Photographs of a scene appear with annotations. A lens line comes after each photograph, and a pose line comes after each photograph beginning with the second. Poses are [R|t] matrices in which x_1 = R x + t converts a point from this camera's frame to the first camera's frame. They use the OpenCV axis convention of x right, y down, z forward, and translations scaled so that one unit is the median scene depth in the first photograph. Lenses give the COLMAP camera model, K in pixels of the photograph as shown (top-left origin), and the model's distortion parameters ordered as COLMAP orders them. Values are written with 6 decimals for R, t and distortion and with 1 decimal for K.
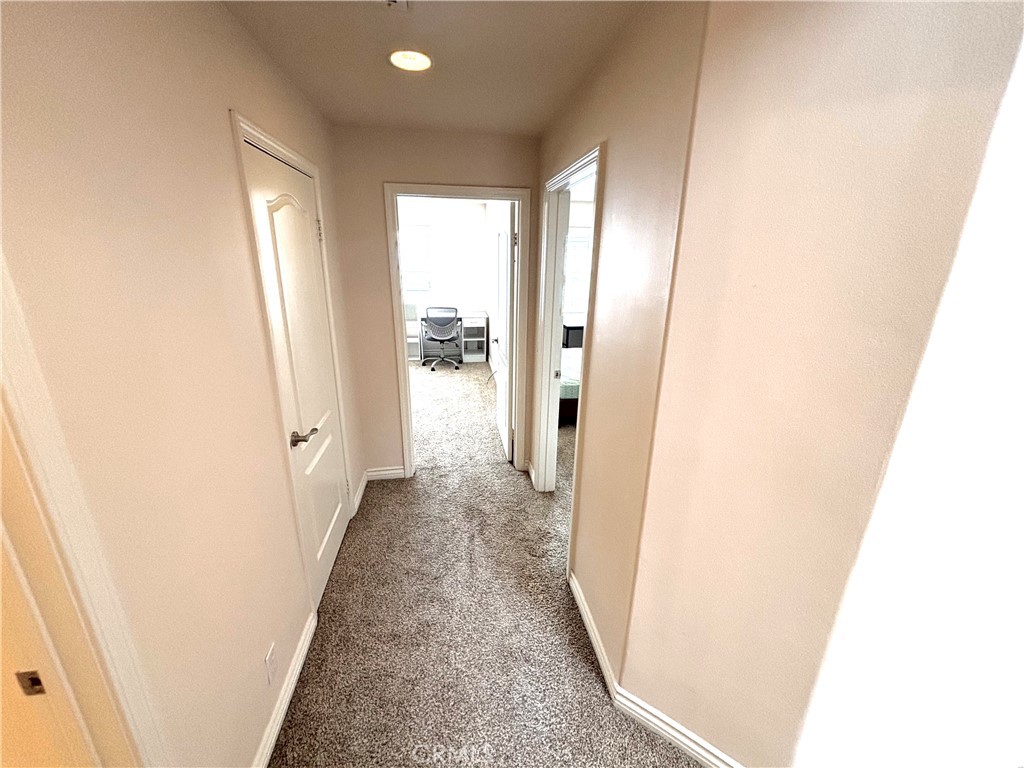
lens RADIAL K [[413.1, 0, 512.6], [0, 413.1, 382.5], [0, 0, 1]] dist [0.000406, -0.000384]
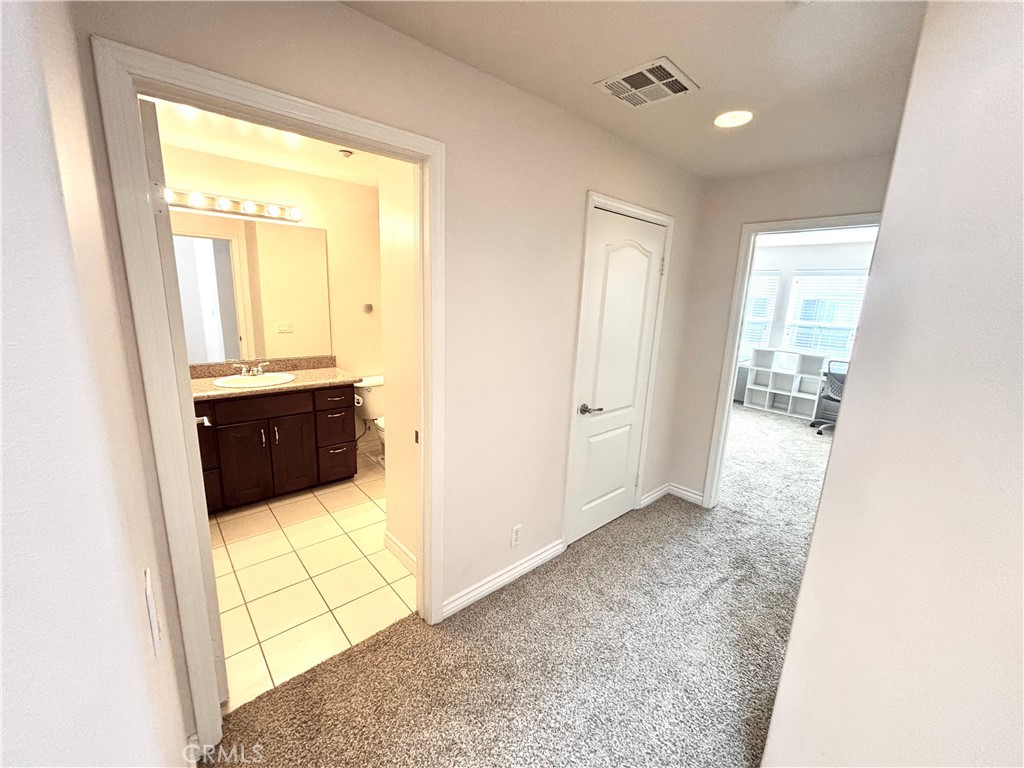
lens RADIAL K [[413.1, 0, 512.6], [0, 413.1, 382.5], [0, 0, 1]] dist [0.000406, -0.000384]
pose [[0.547211, 0.185136, -0.816263, 0.307315], [-0.282630, 0.958820, 0.027998, 0.053322], [0.787833, 0.215379, 0.577002, -0.009840]]
